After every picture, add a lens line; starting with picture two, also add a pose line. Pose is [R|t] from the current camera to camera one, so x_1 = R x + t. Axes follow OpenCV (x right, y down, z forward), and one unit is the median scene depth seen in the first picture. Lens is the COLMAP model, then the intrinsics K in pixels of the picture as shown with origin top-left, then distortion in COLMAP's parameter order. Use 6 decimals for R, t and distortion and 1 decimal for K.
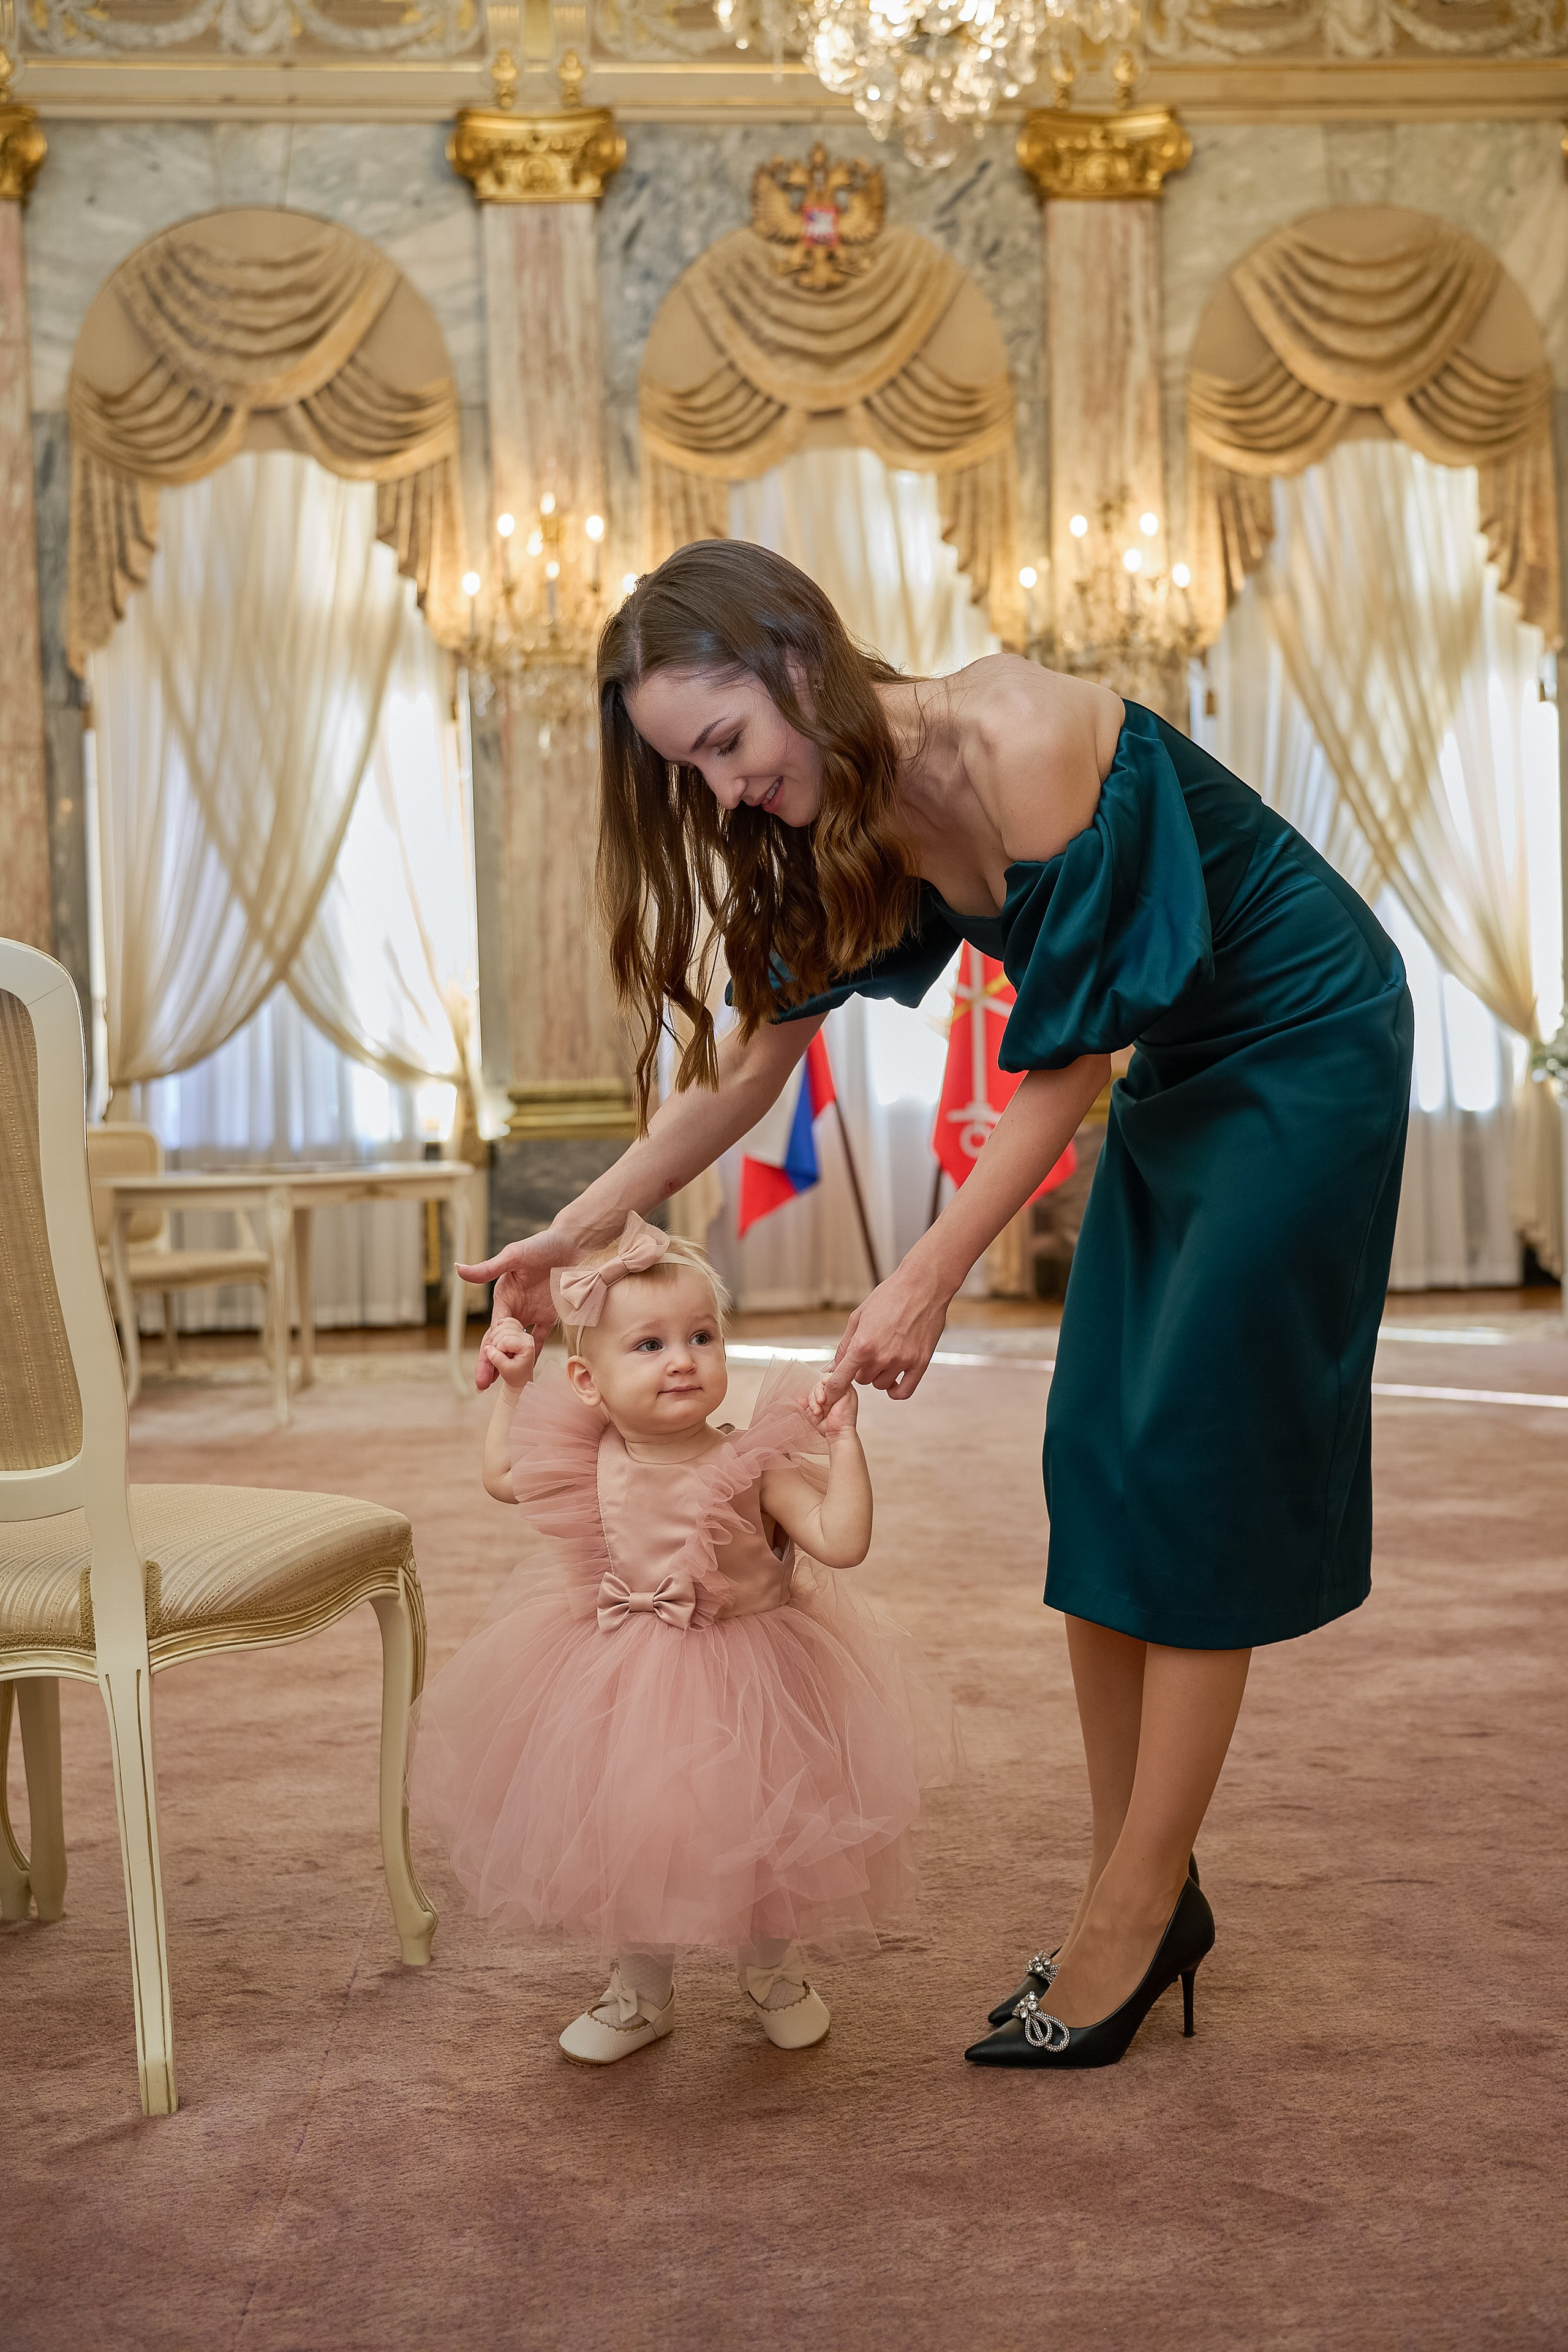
lens RADIAL K [[2338.9, 0, 779.9], [0, 2338.9, 1154.0], [0, 0, 1]] dist [0.063434, 0.000000]
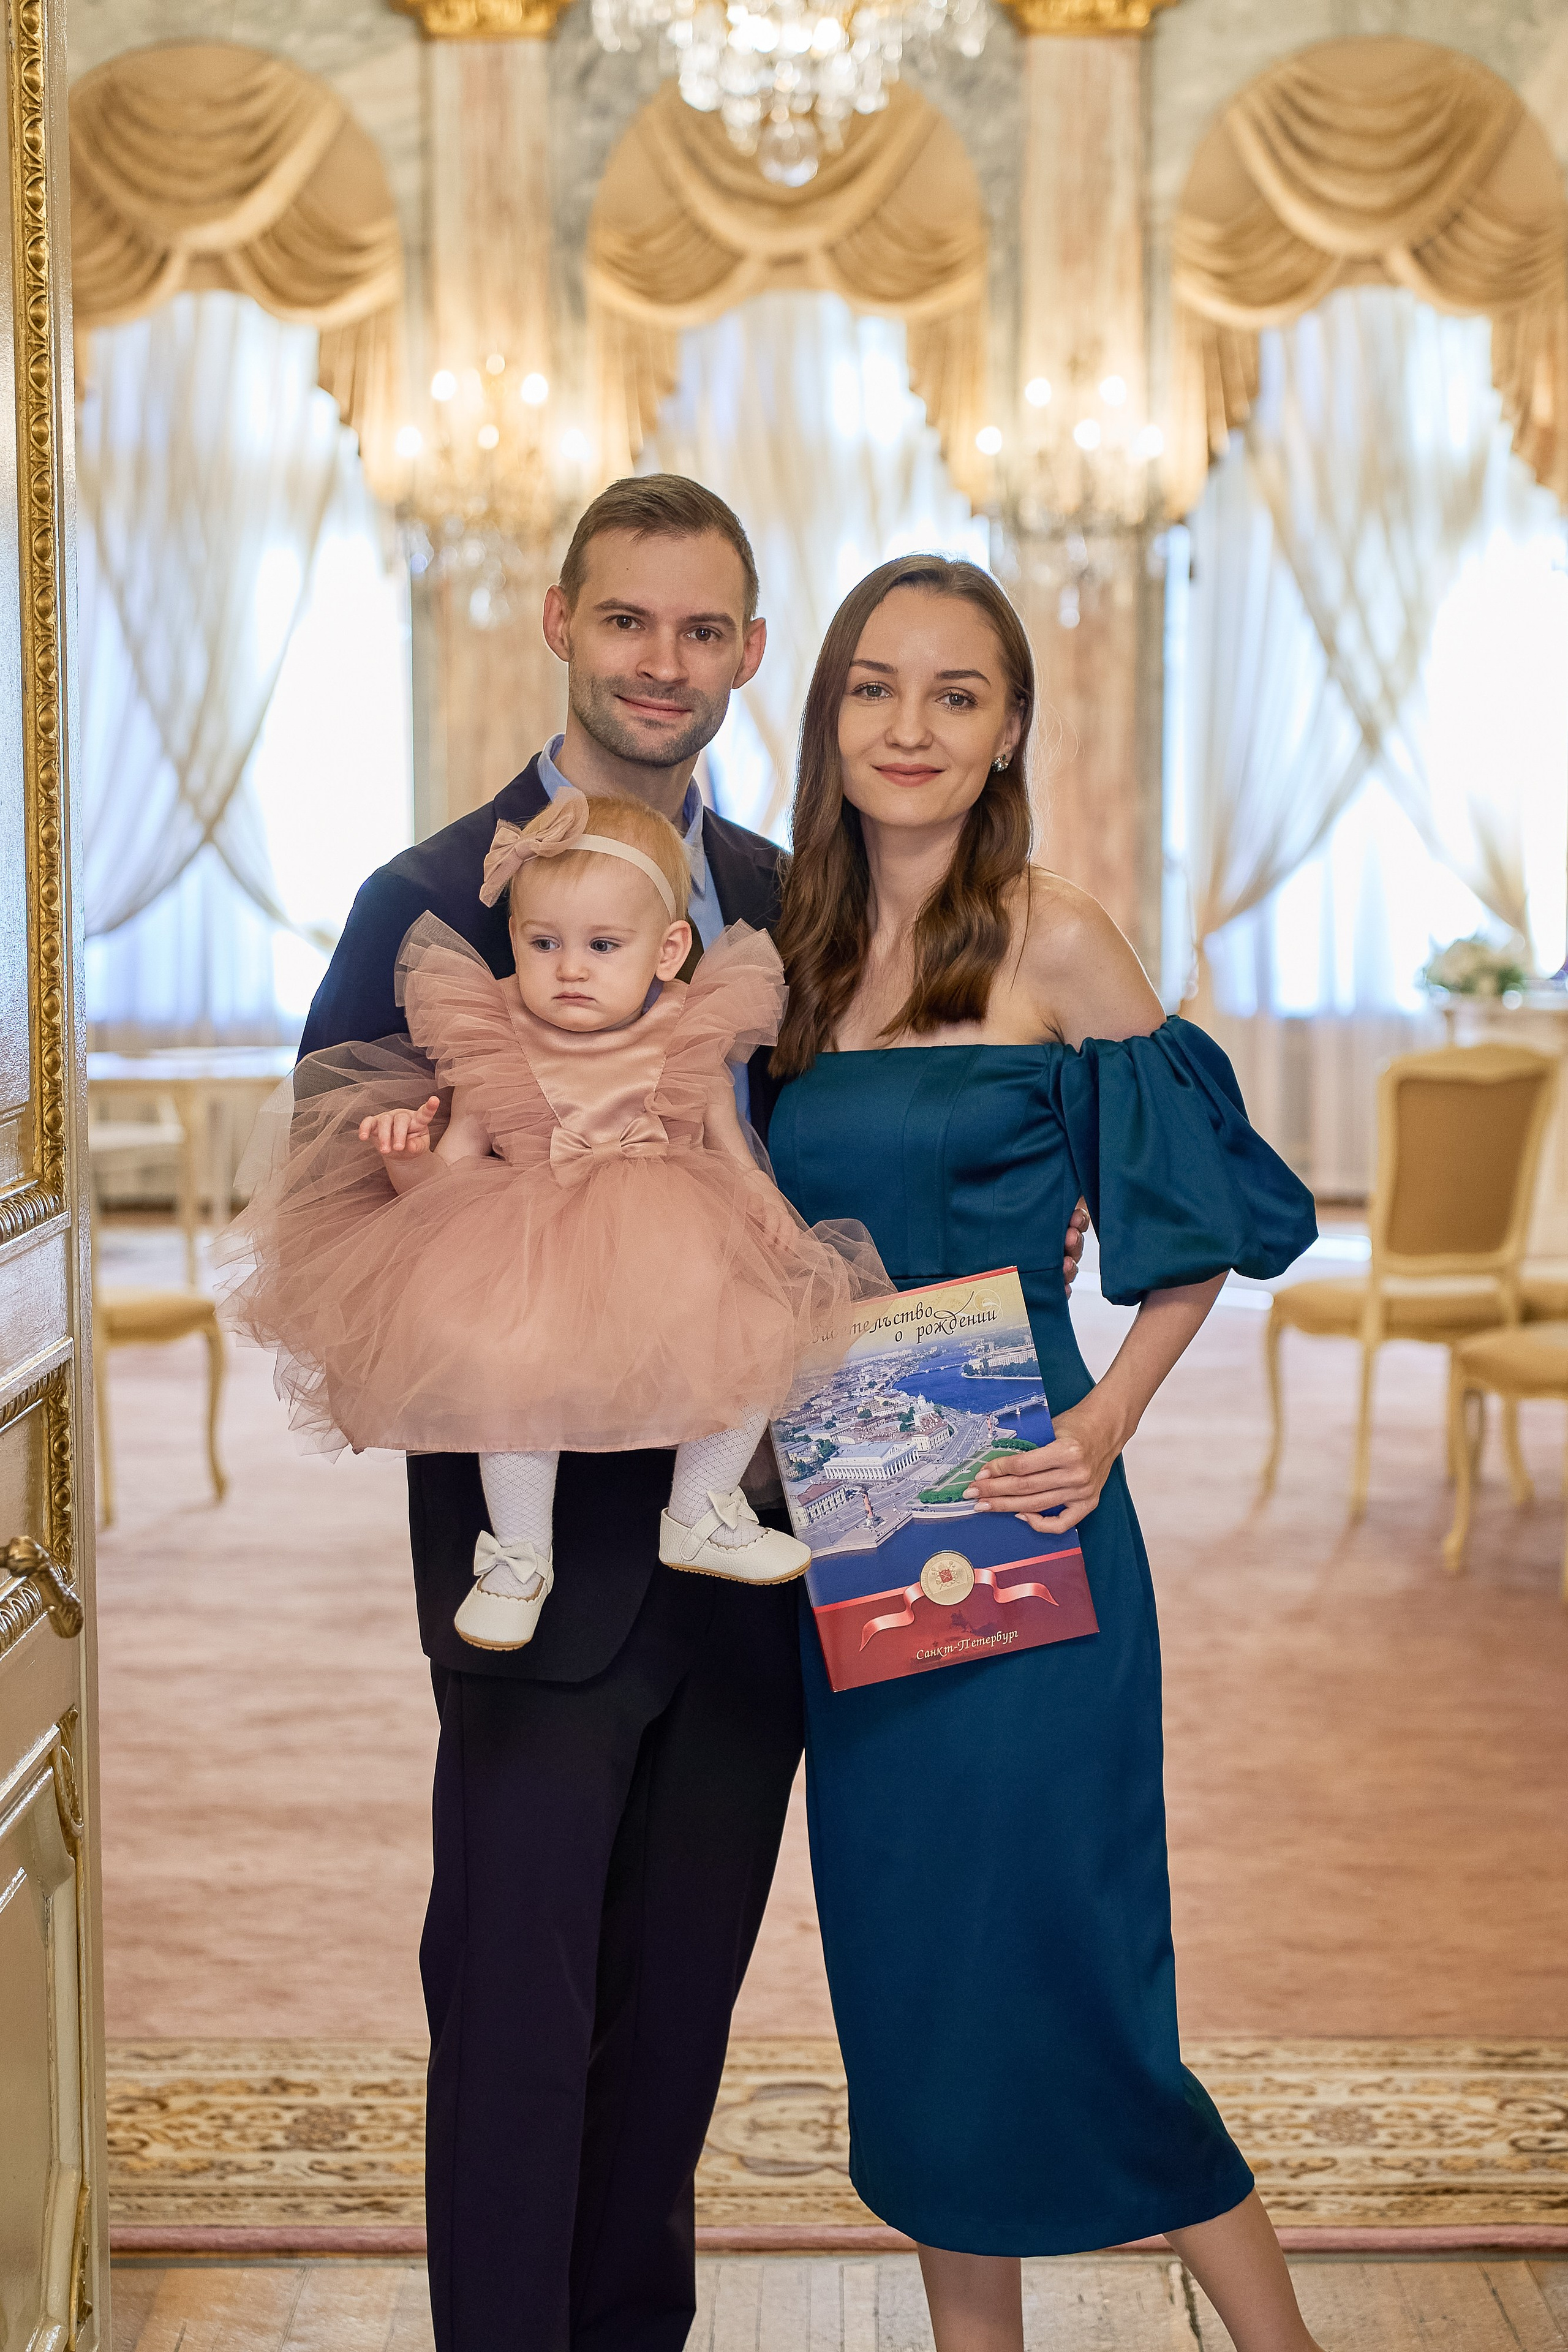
lens RADIAL K [[4181.8, 0, 787.3], [0, 4181.8, 1188.5], [0, 0, 1]] dist [0.141358, 0.000000]
pose [[0.996017, 0.035399, -0.081840, 0.173200], [-0.029743, 0.997151, 0.069324, -0.058770], [0.084061, -0.066613, 0.994232, -0.716325]]
